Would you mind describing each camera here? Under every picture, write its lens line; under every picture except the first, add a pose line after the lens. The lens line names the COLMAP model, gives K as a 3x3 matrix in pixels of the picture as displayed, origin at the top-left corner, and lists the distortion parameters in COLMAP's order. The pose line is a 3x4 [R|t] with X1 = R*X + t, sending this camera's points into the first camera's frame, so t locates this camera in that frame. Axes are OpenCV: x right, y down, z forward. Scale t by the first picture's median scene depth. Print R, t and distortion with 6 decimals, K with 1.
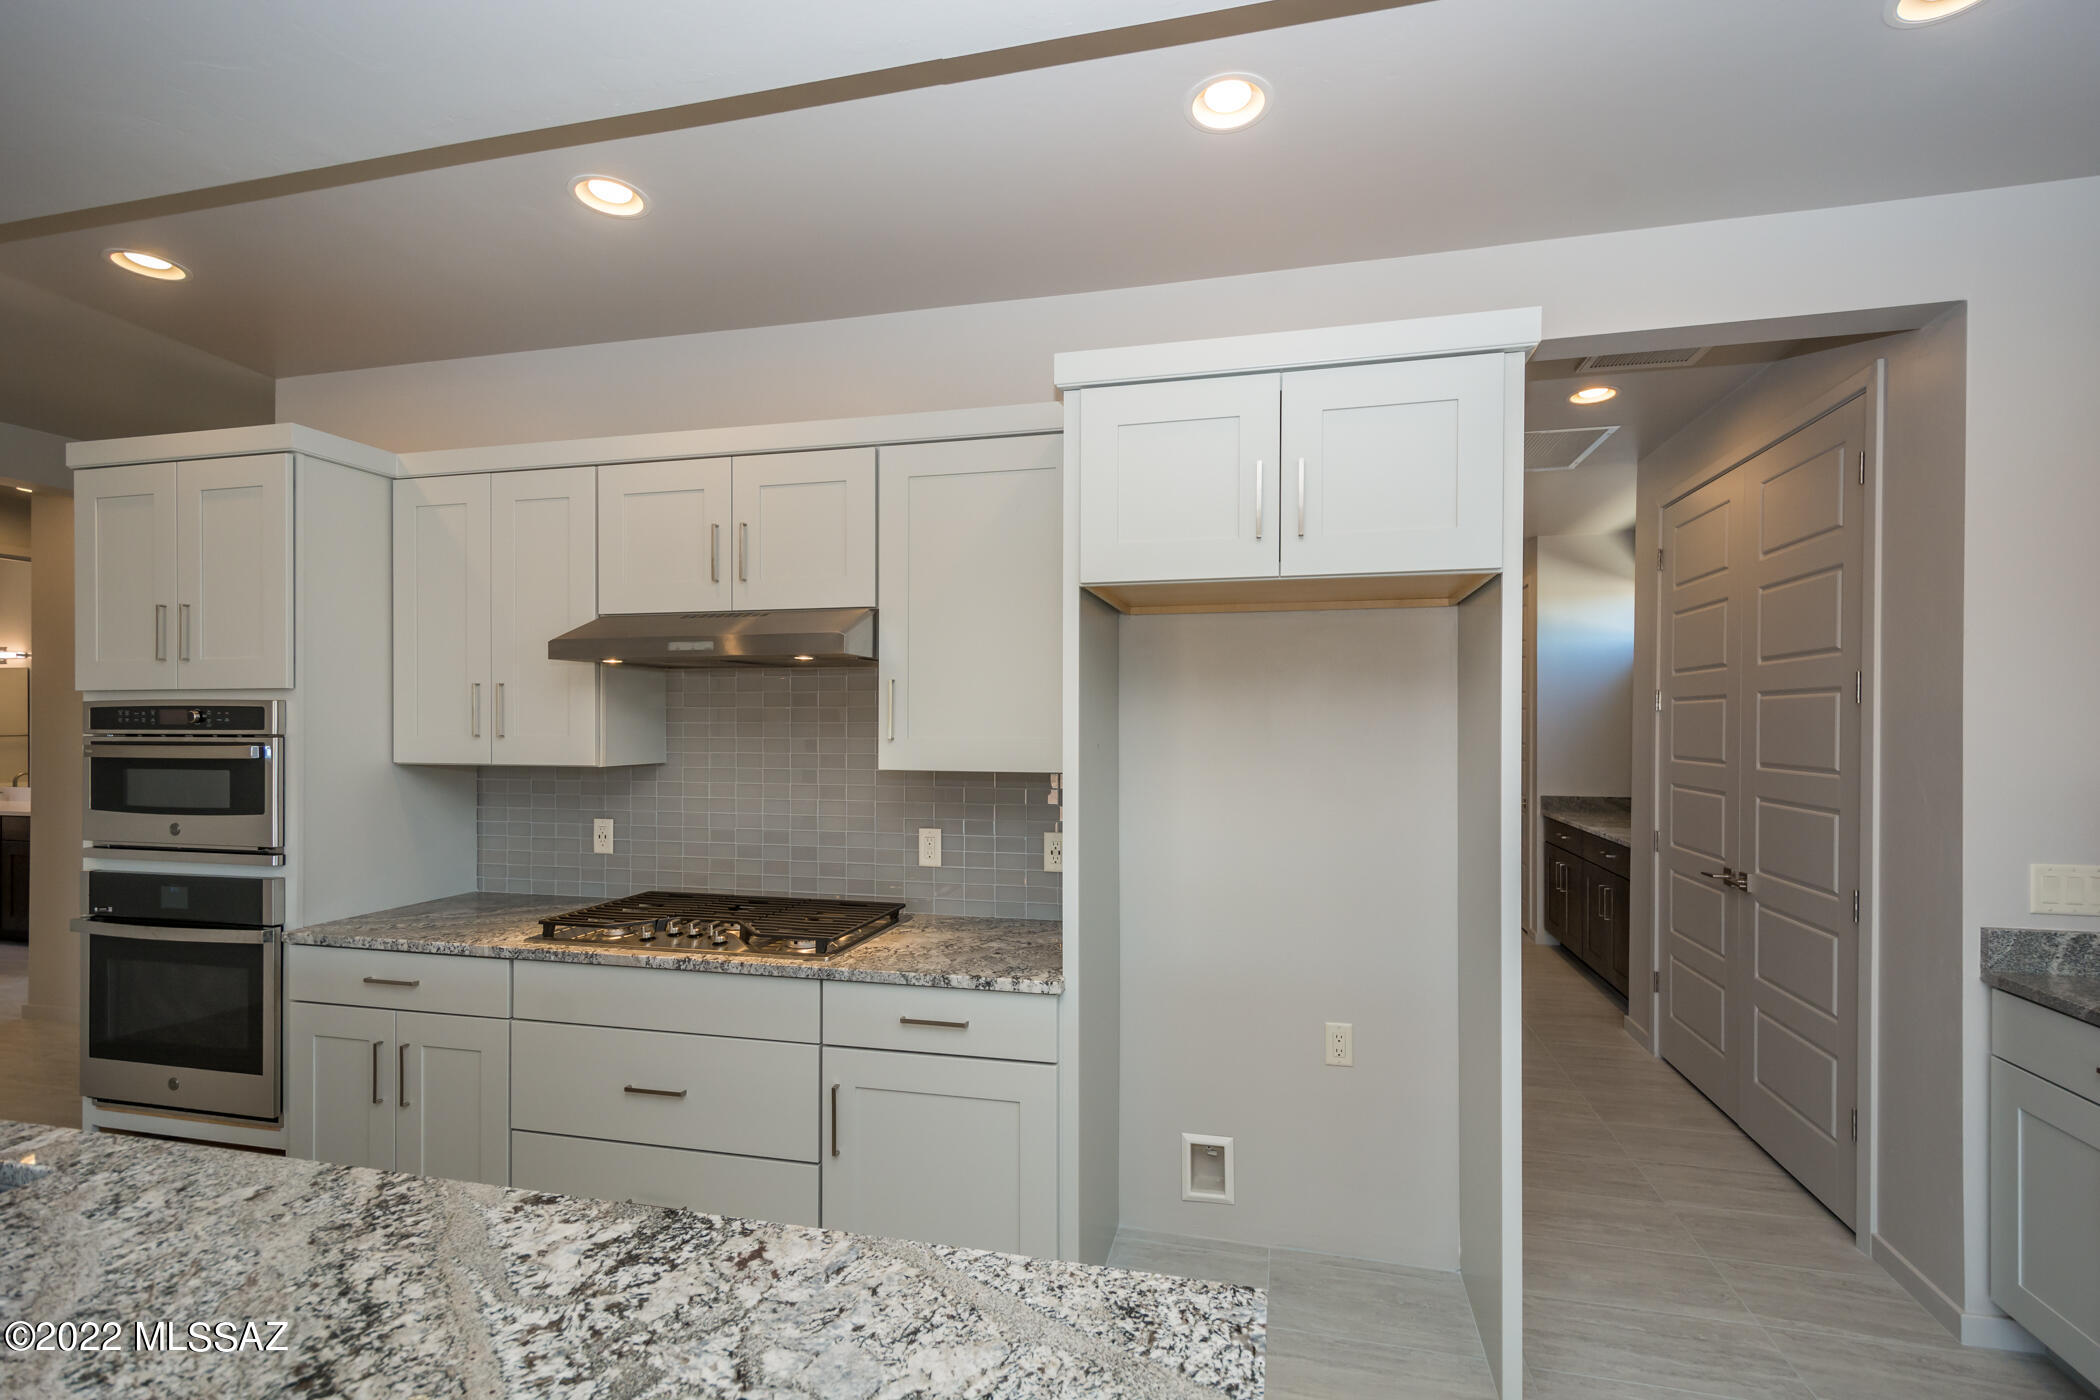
lens RADIAL K [[932.6, 0, 1066.8], [0, 932.6, 723.2], [0, 0, 1]] dist [0.014936, -0.001045]
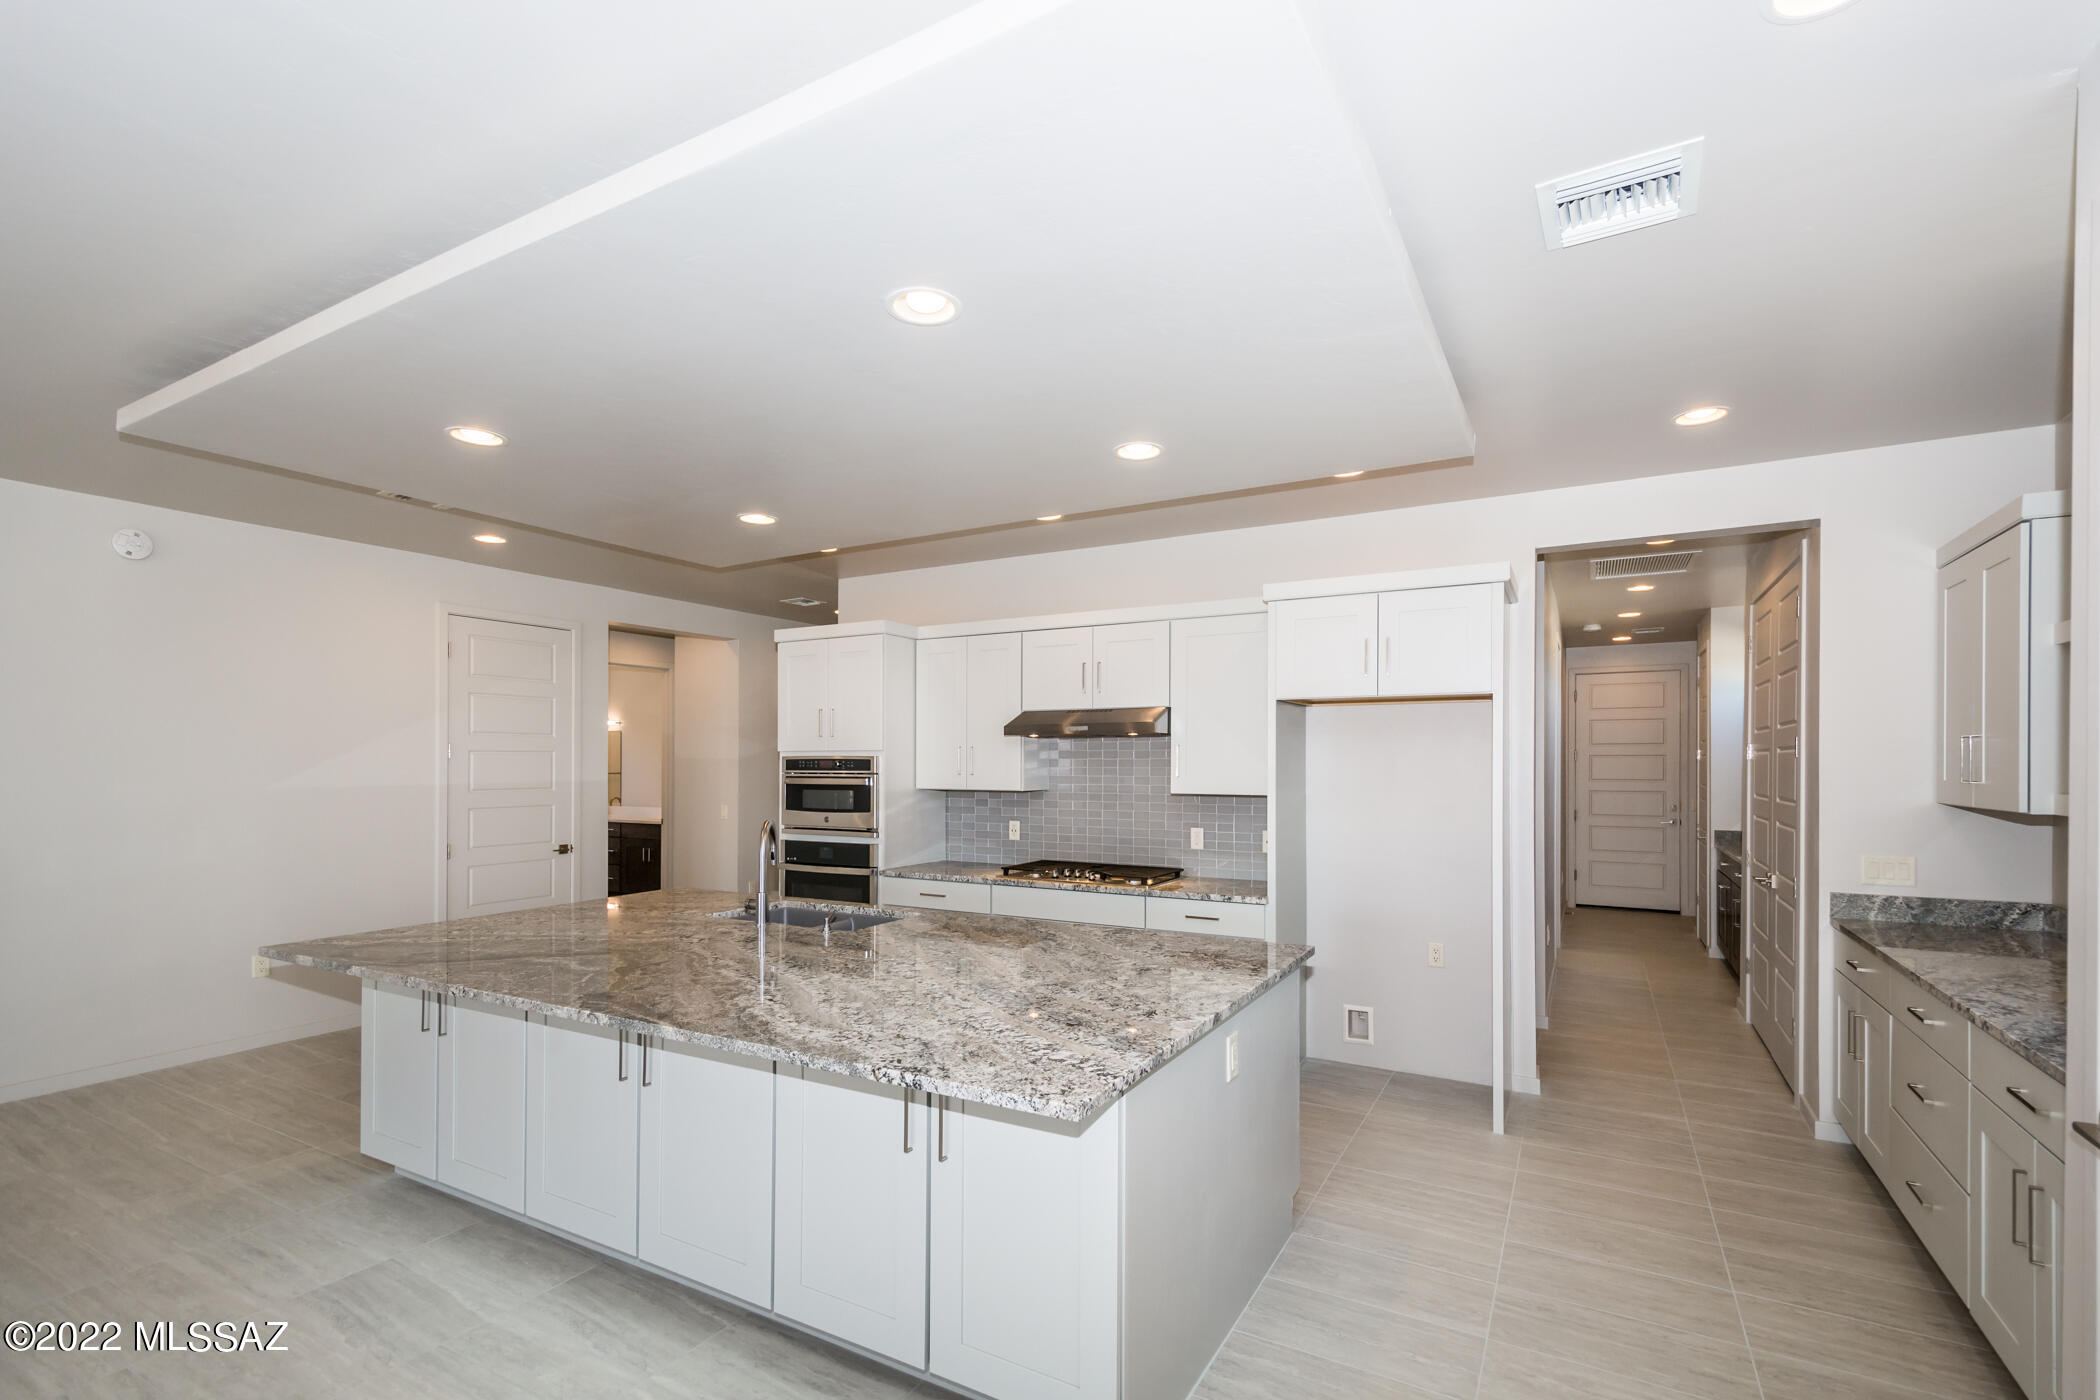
lens RADIAL K [[932.6, 0, 1049.8], [0, 932.6, 766.4], [0, 0, 1]] dist [0.014936, -0.001045]
pose [[0.960630, 0.002167, -0.277823, 0.082206], [-0.001719, 0.999997, 0.001856, -0.007134], [0.277826, -0.001305, 0.960631, -0.829151]]
